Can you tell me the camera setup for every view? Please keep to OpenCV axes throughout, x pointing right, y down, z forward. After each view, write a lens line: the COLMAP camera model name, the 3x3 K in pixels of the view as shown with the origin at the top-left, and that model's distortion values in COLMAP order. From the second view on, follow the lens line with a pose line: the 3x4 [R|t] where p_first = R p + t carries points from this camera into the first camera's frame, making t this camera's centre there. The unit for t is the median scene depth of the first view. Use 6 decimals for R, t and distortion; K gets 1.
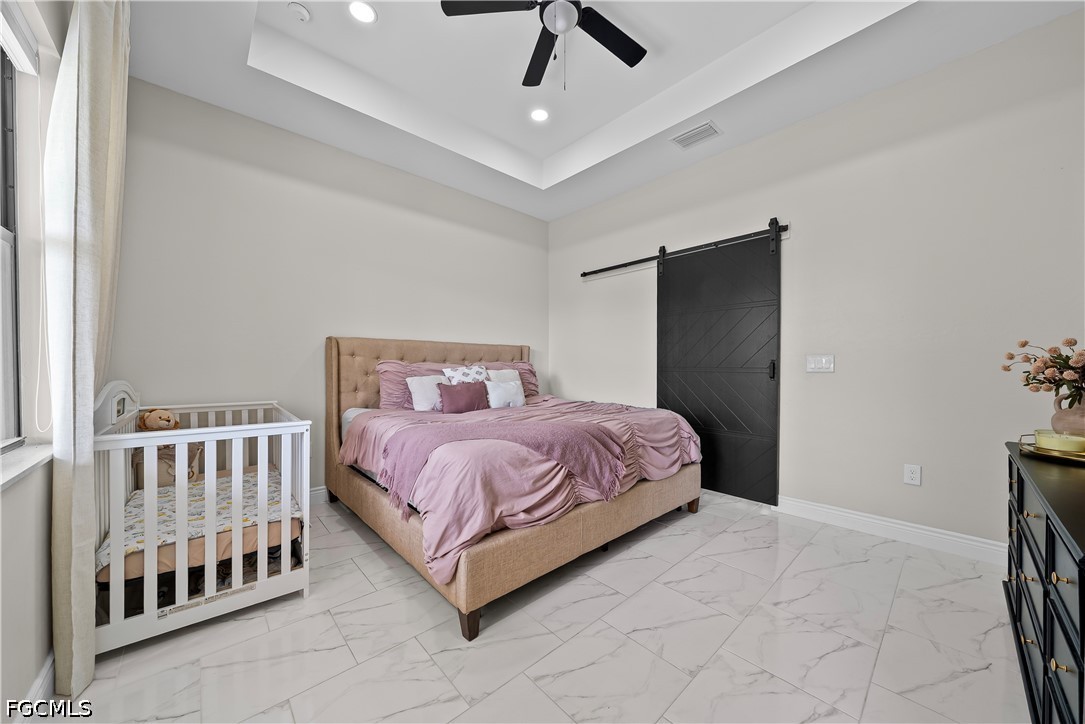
lens RADIAL K [[375.2, 0, 548.7], [0, 375.2, 365.4], [0, 0, 1]] dist [-0.005767, 0.000265]
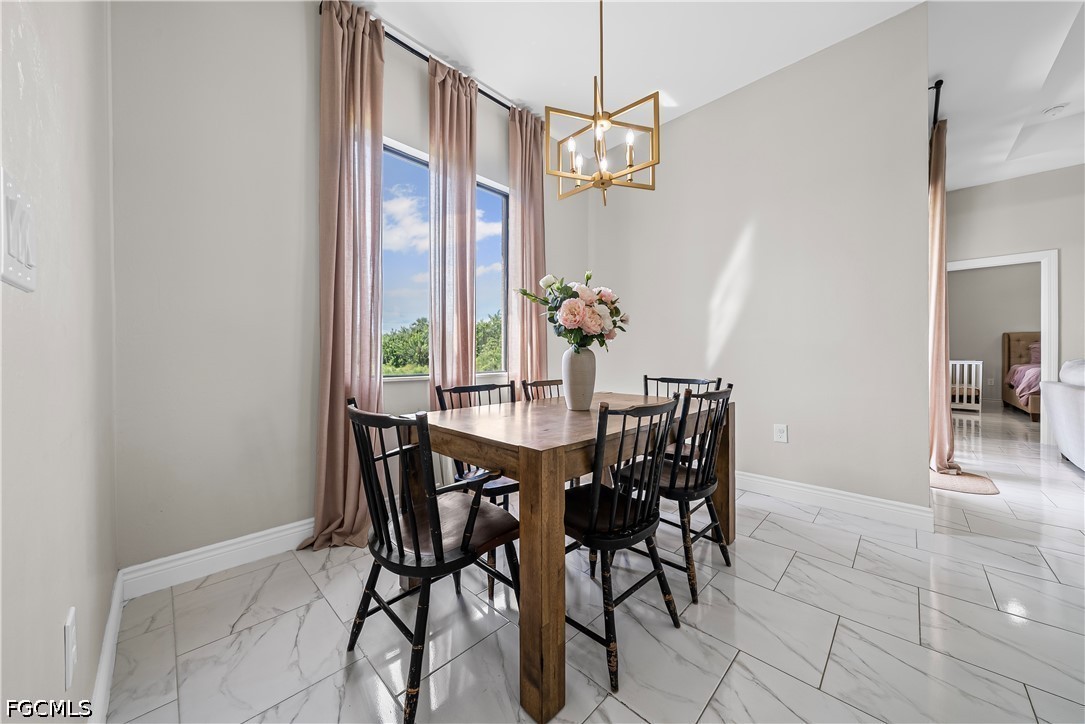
lens RADIAL K [[375.2, 0, 541.6], [0, 375.2, 358.0], [0, 0, 1]] dist [-0.005767, 0.000265]
pose [[0.036470, 0.008092, -0.999302, 2.011204], [0.001367, 0.999966, 0.008147, 0.067026], [0.999334, -0.001664, 0.036458, -2.418501]]
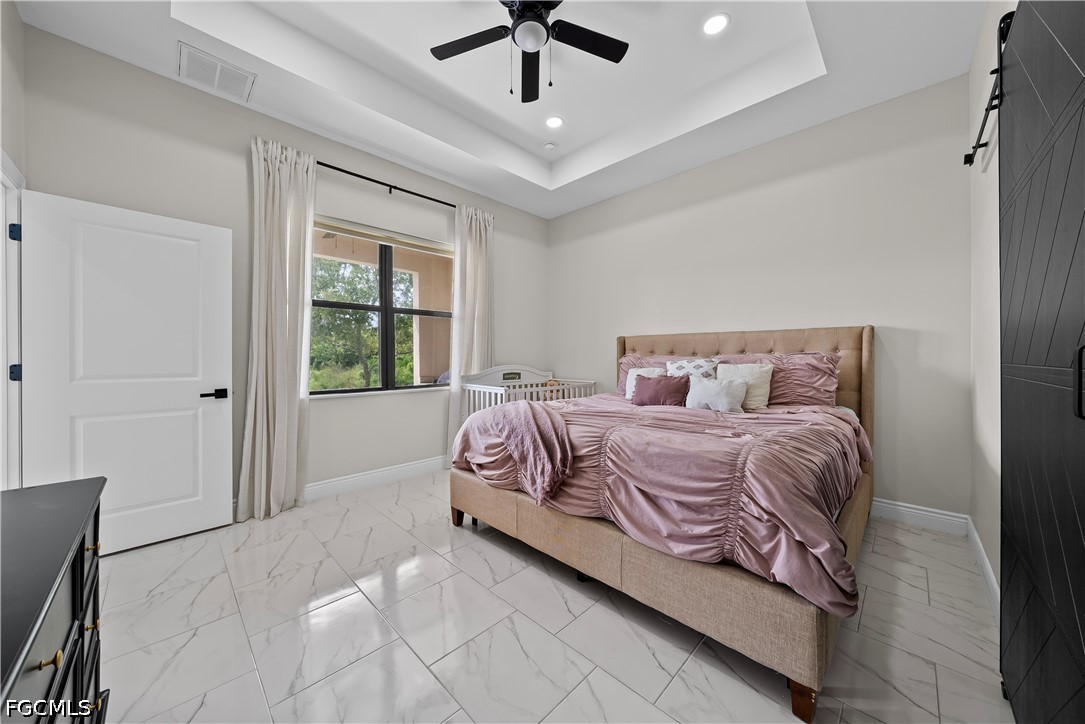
lens RADIAL K [[375.2, 0, 546.4], [0, 375.2, 357.6], [0, 0, 1]] dist [-0.005767, 0.000265]
pose [[0.050953, -0.003503, -0.998695, 0.939057], [0.000690, 0.999994, -0.003472, 0.002114], [0.998701, -0.000512, 0.050955, 0.845816]]
